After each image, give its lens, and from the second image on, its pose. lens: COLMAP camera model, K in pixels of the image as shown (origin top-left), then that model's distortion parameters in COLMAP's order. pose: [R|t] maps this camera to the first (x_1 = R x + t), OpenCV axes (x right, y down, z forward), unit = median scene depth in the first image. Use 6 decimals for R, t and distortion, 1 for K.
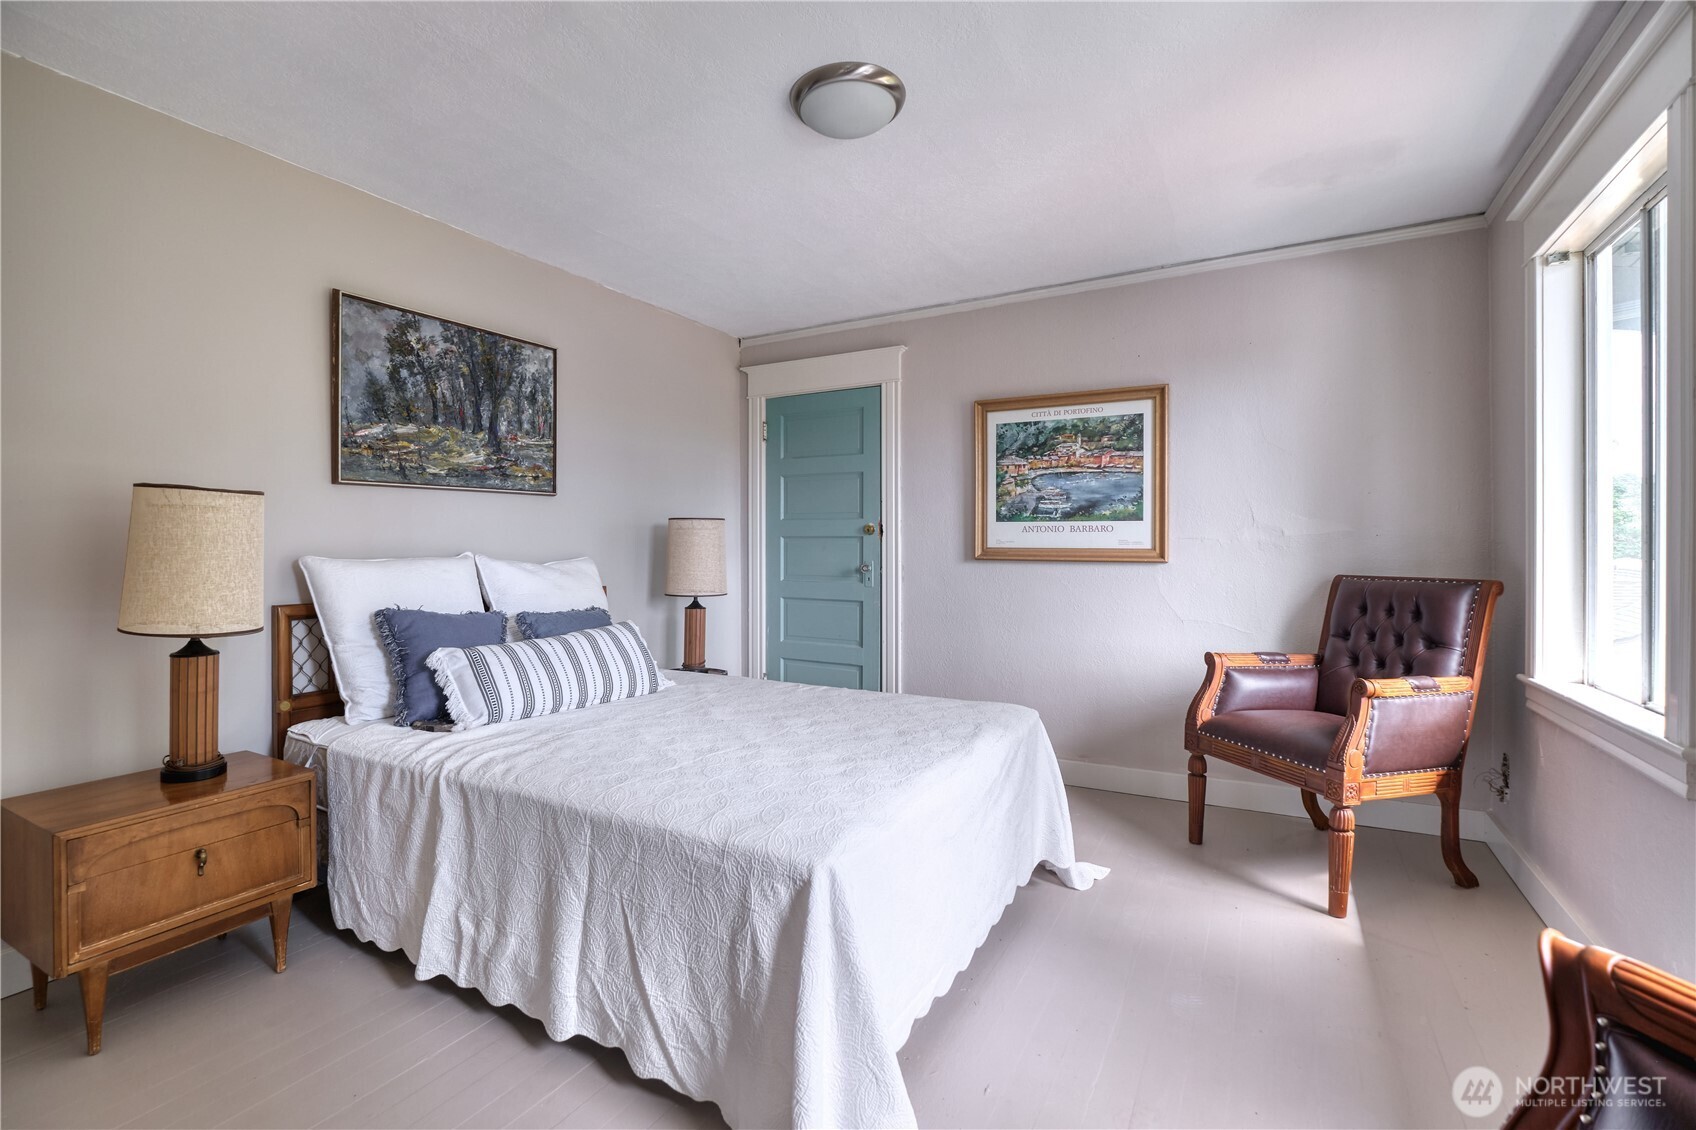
lens RADIAL K [[768.1, 0, 844.2], [0, 768.1, 551.7], [0, 0, 1]] dist [-0.002220, 0.000147]
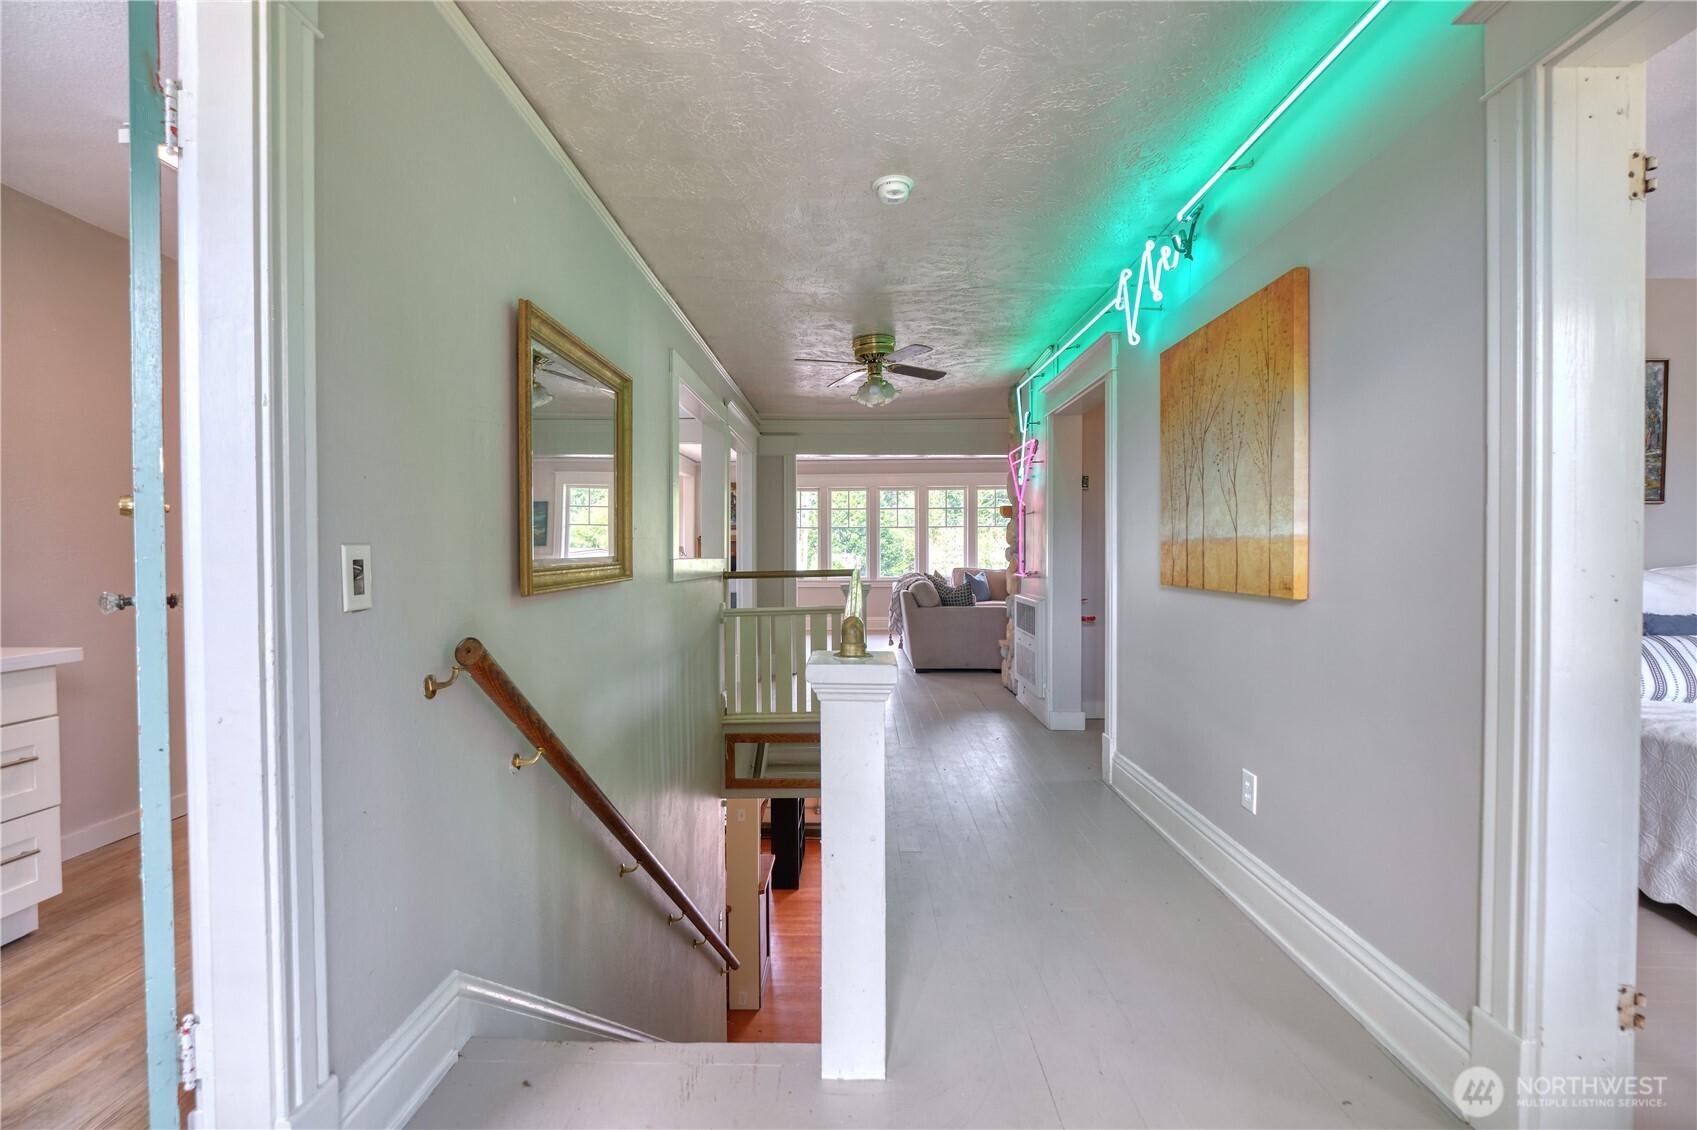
lens RADIAL K [[768.5, 0, 844.1], [0, 768.5, 564.1], [0, 0, 1]] dist [-0.002220, 0.000147]
pose [[0.459099, 0.016859, -0.888225, 0.033571], [-0.008332, 0.999858, 0.014671, 0.002377], [0.888346, 0.000665, 0.459174, -0.450436]]
